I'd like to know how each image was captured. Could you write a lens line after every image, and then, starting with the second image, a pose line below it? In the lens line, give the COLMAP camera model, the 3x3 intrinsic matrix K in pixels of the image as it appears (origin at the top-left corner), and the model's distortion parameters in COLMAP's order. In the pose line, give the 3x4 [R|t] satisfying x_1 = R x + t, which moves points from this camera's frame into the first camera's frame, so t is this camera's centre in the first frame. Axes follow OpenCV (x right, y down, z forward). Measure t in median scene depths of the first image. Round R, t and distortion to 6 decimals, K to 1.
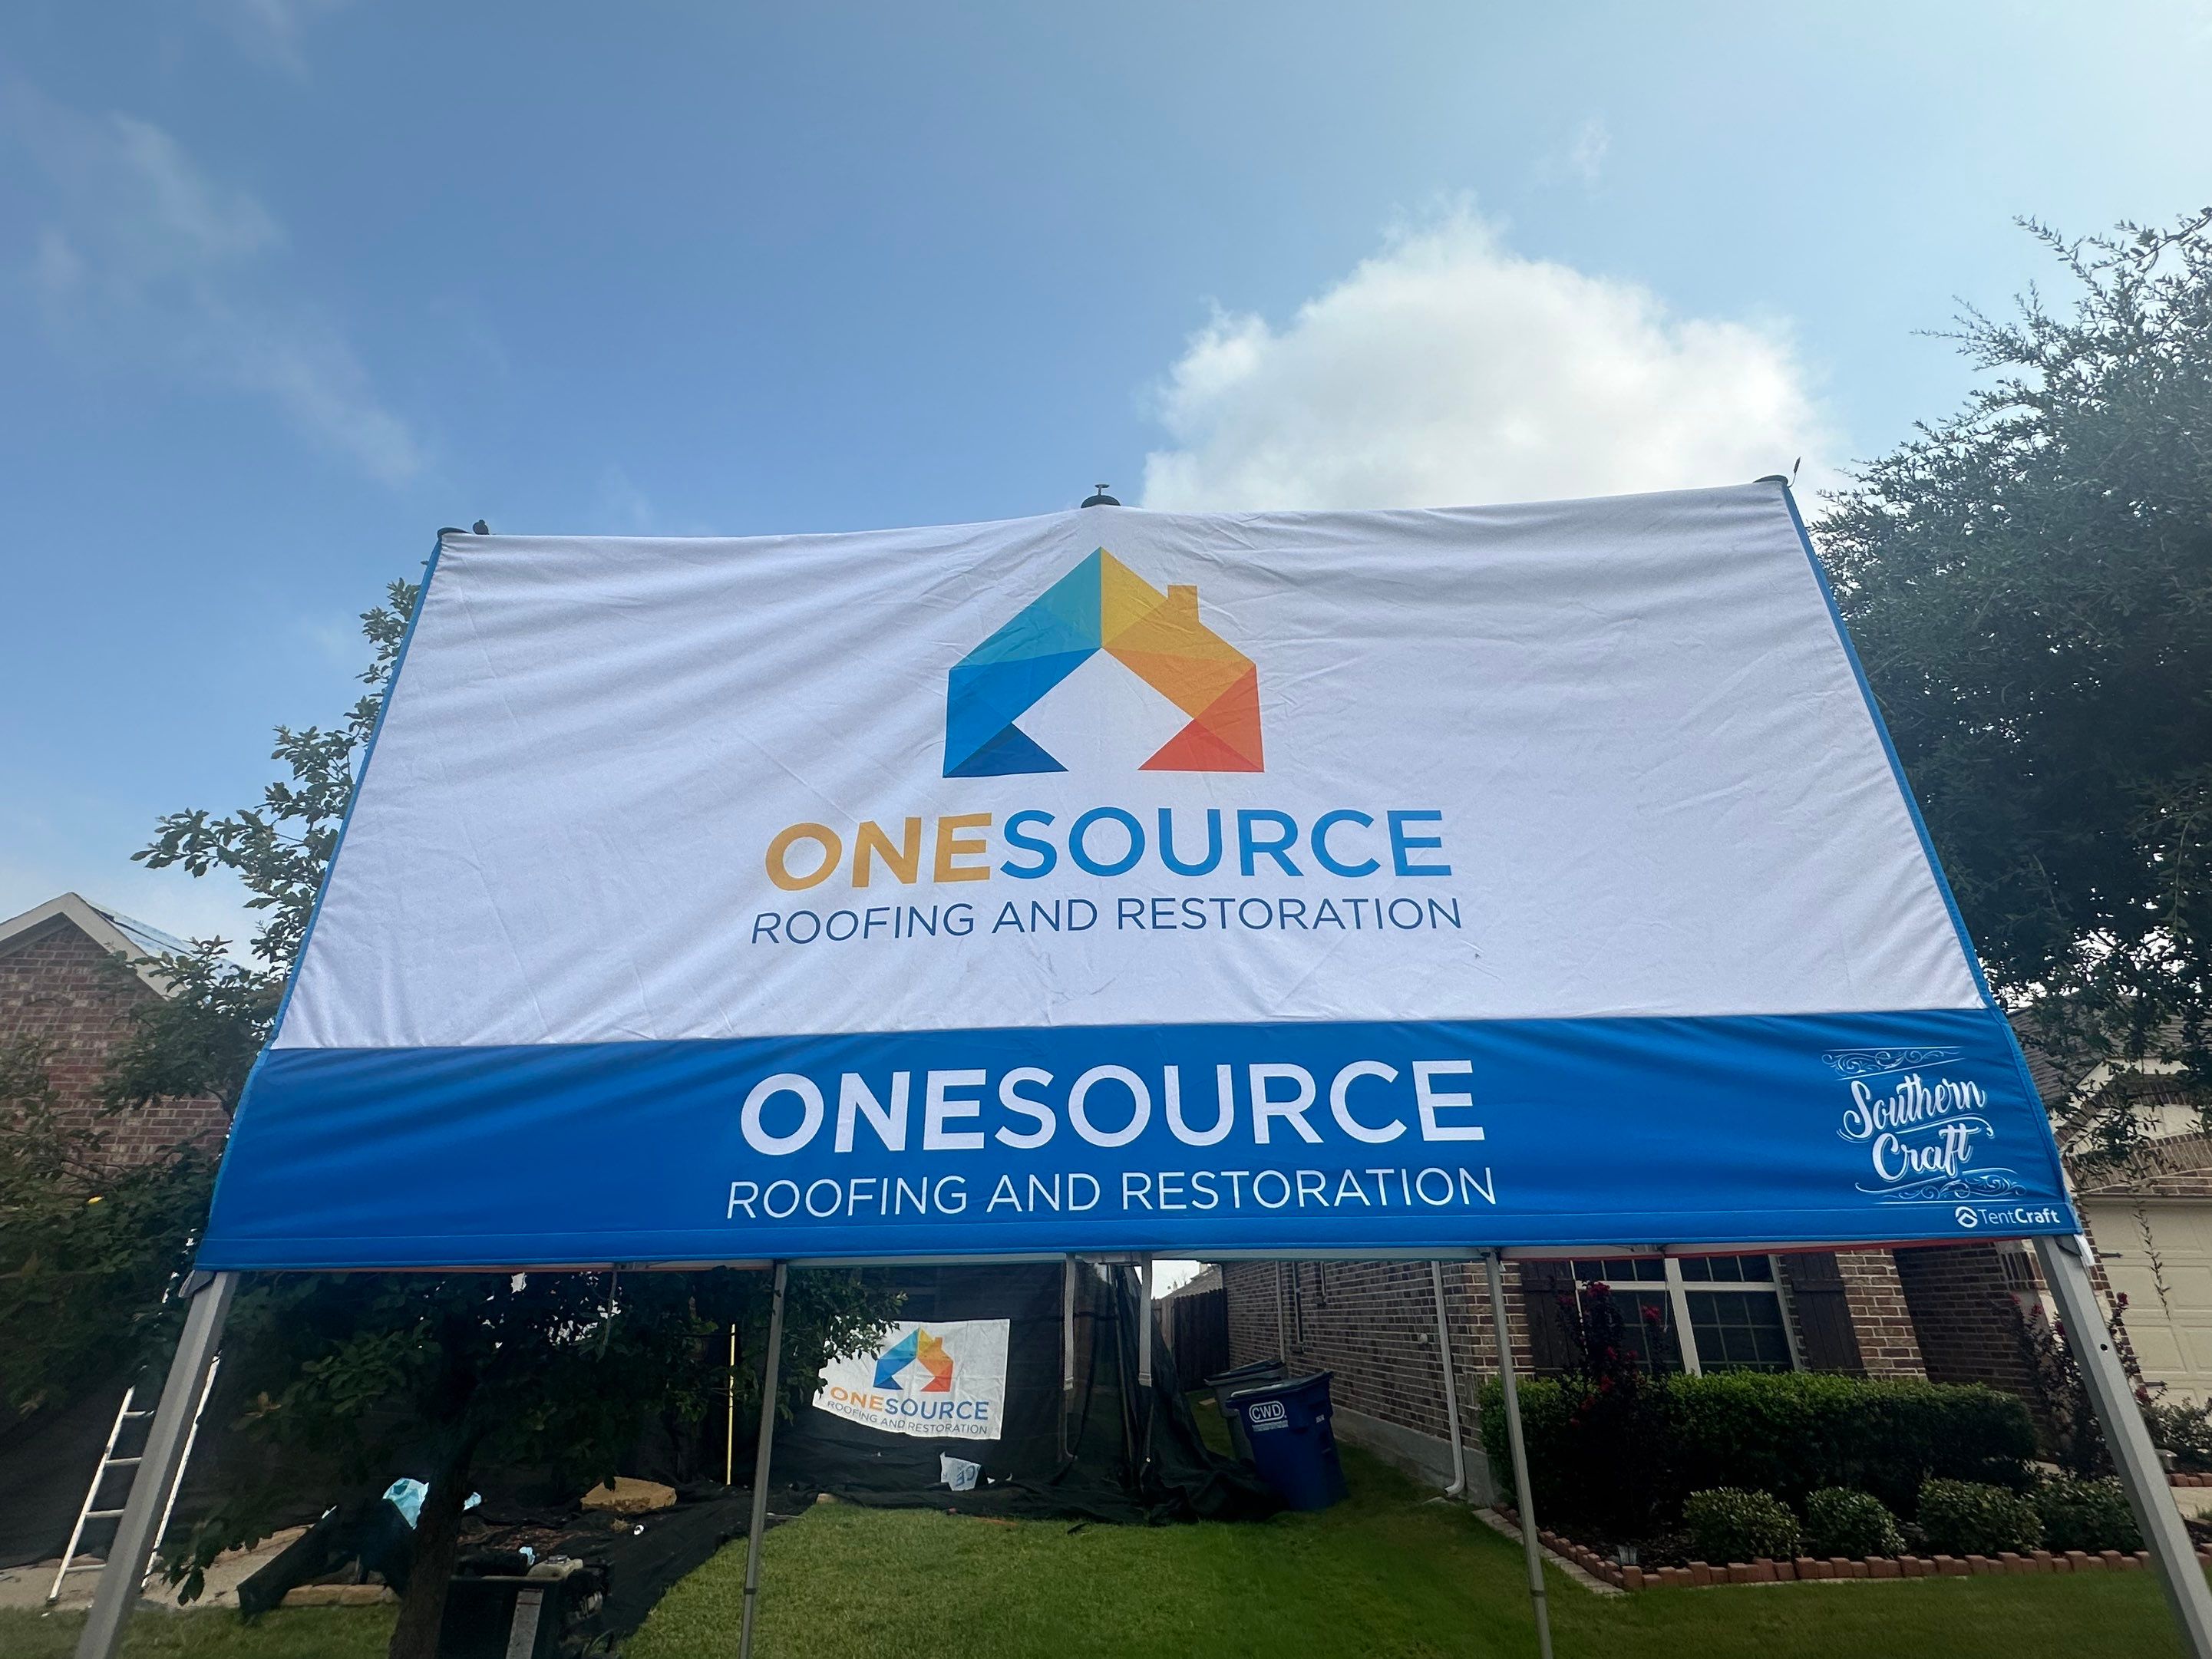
lens RADIAL K [[1074.9, 0, 1106.7], [0, 1074.9, 829.9], [0, 0, 1]] dist [0.003010, -0.000346]
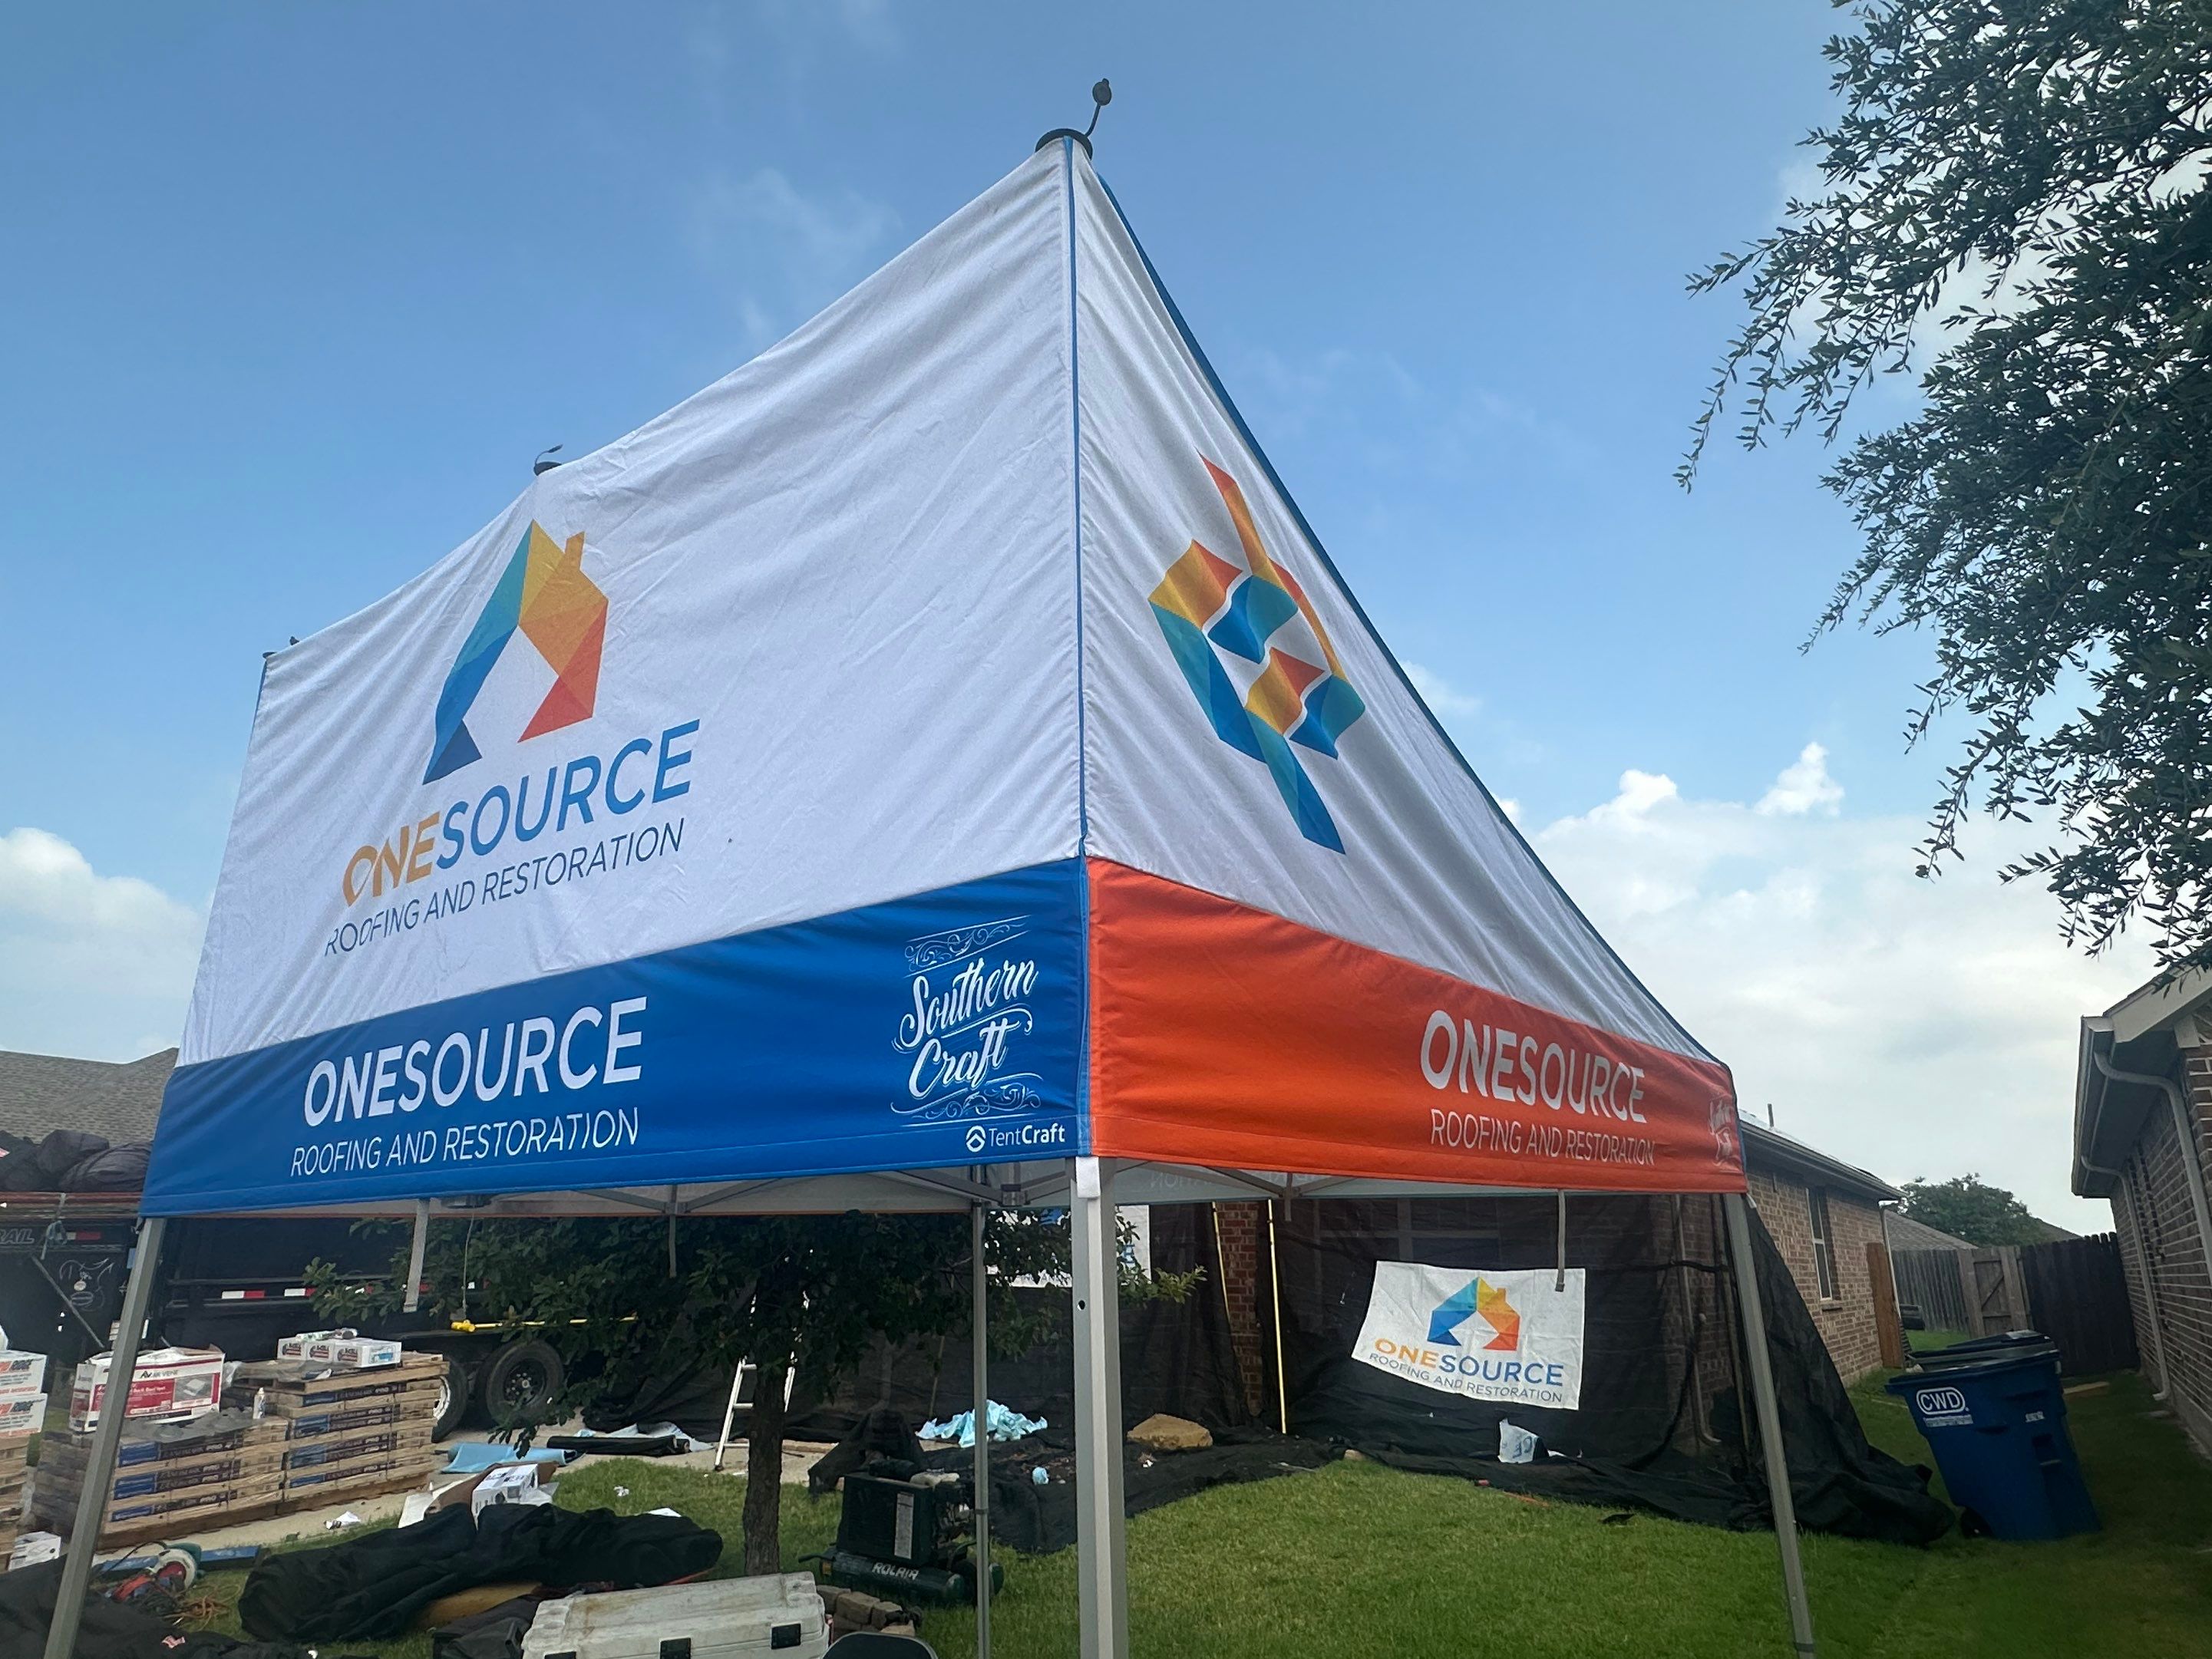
lens RADIAL K [[1311.2, 0, 1089.6], [0, 1311.2, 838.1], [0, 0, 1]] dist [-0.002268, 0.004267]
pose [[0.812132, -0.166955, -0.559077, 1.271666], [0.227883, 0.972845, 0.040513, 0.117484], [0.537132, -0.160306, 0.828125, 0.271834]]
